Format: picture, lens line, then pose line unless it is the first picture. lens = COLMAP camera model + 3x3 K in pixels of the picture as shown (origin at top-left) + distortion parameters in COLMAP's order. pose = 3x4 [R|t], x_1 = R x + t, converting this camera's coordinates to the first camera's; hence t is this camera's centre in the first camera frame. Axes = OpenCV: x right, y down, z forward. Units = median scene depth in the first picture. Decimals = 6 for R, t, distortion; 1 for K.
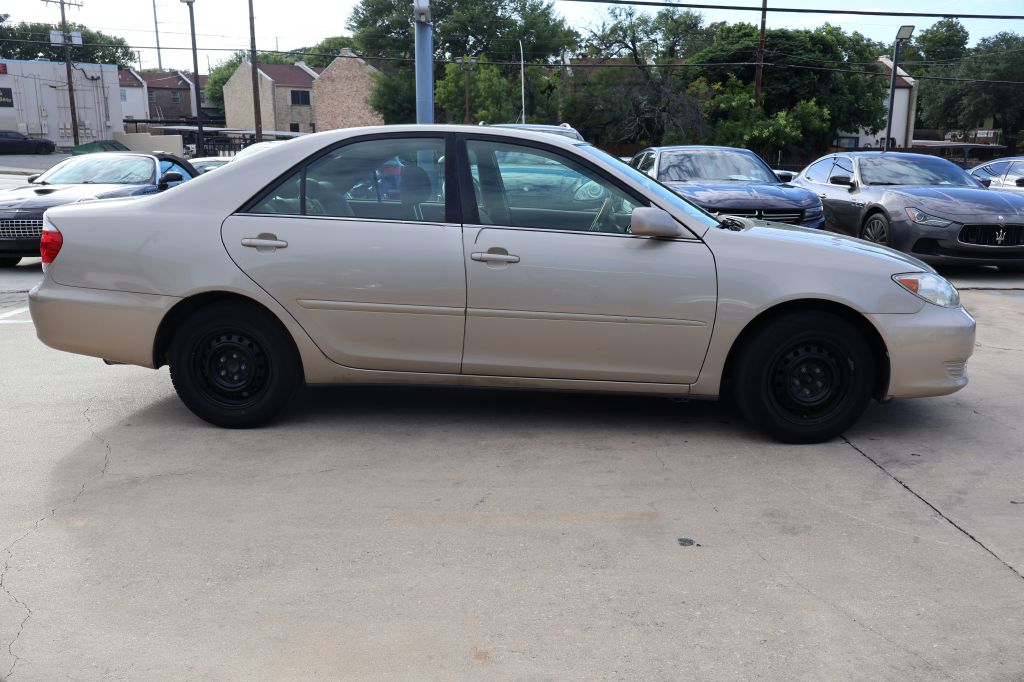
lens RADIAL K [[854.5, 0, 512.0], [0, 854.5, 341.0], [0, 0, 1]] dist [-0.003974, 0.002219]
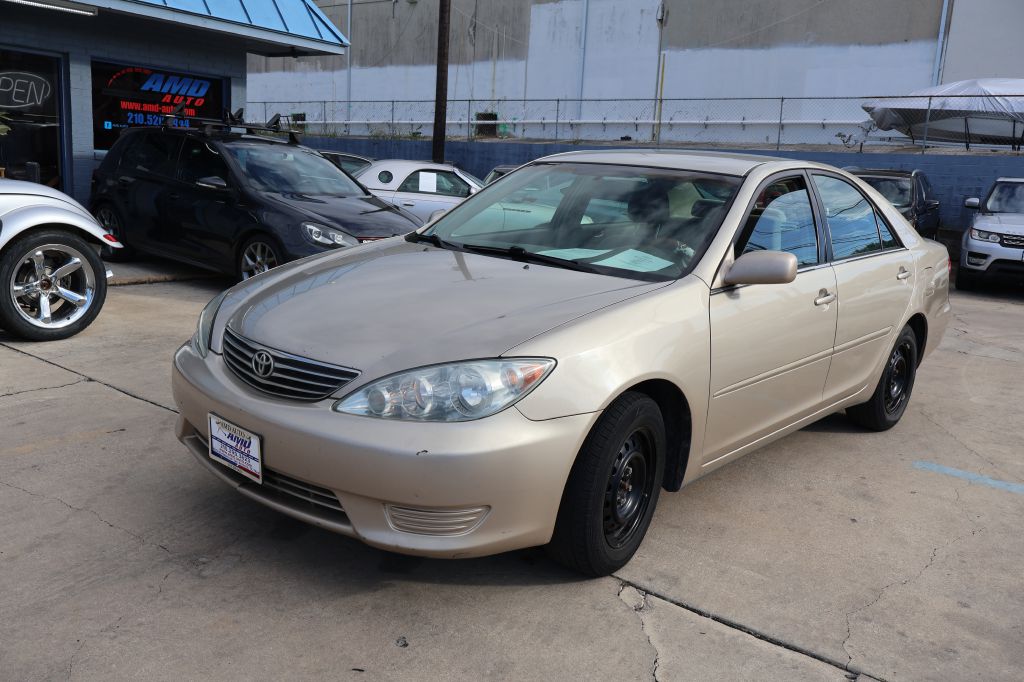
lens RADIAL K [[854.5, 0, 512.0], [0, 854.5, 341.0], [0, 0, 1]] dist [-0.003974, 0.002219]
pose [[-0.614419, 0.116303, -0.780361, 1.010930], [-0.230676, 0.919377, 0.318645, -0.377633], [0.754505, 0.375791, -0.538054, 1.732880]]
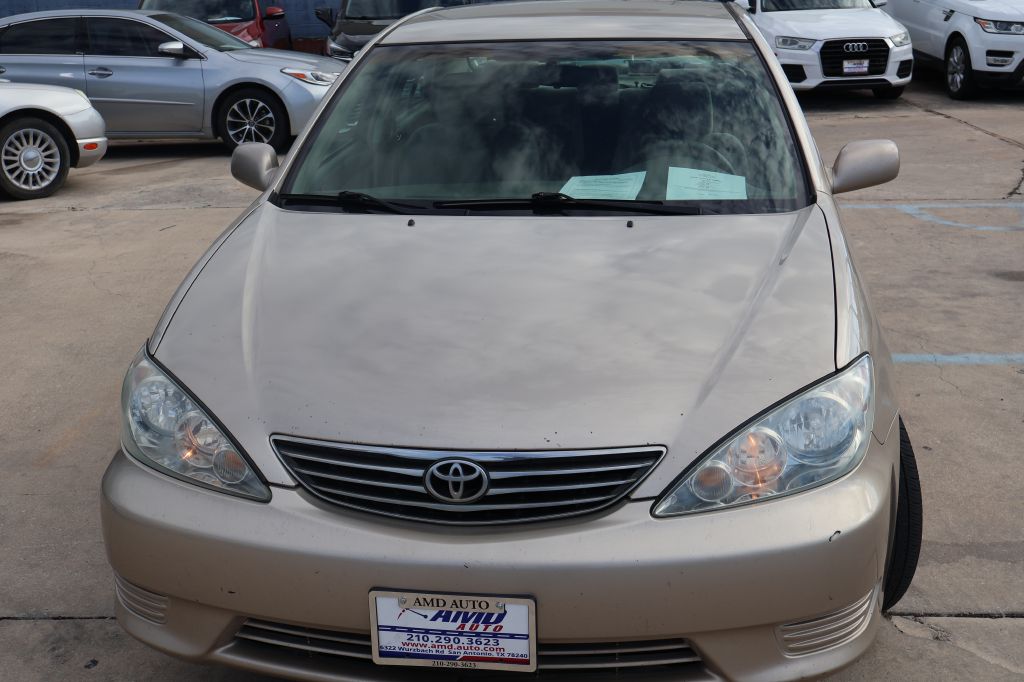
lens RADIAL K [[1253.7, 0, 512.0], [0, 1253.7, 341.0], [0, 0, 1]] dist [-0.004942, 0.013203]
pose [[-0.053883, 0.265314, -0.962655, 1.155893], [-0.188867, 0.943947, 0.270729, -0.321043], [0.980523, 0.196401, -0.000754, 1.214766]]
